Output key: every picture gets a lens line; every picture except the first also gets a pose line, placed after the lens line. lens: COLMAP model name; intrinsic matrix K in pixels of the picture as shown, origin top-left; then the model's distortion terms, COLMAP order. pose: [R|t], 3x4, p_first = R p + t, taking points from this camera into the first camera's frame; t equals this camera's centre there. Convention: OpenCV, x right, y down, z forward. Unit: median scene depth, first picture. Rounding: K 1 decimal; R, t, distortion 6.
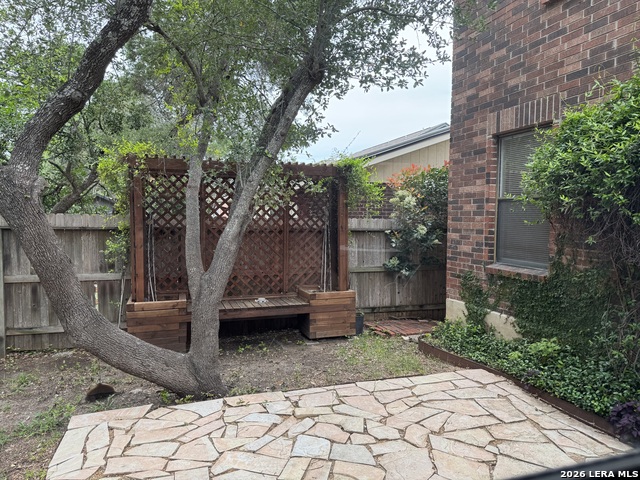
lens RADIAL K [[448.2, 0, 320.0], [0, 448.2, 240.0], [0, 0, 1]] dist [0.061768, -0.078171]
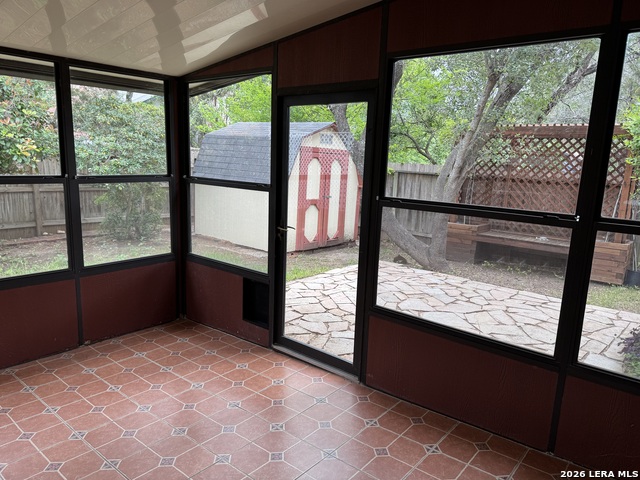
lens RADIAL K [[448.2, 0, 320.0], [0, 448.2, 240.0], [0, 0, 1]] dist [0.061768, -0.078171]
pose [[0.514294, 0.164550, -0.841679, 1.038848], [-0.083002, 0.986363, 0.142119, 0.020272], [0.853588, -0.003230, 0.520939, -0.295023]]
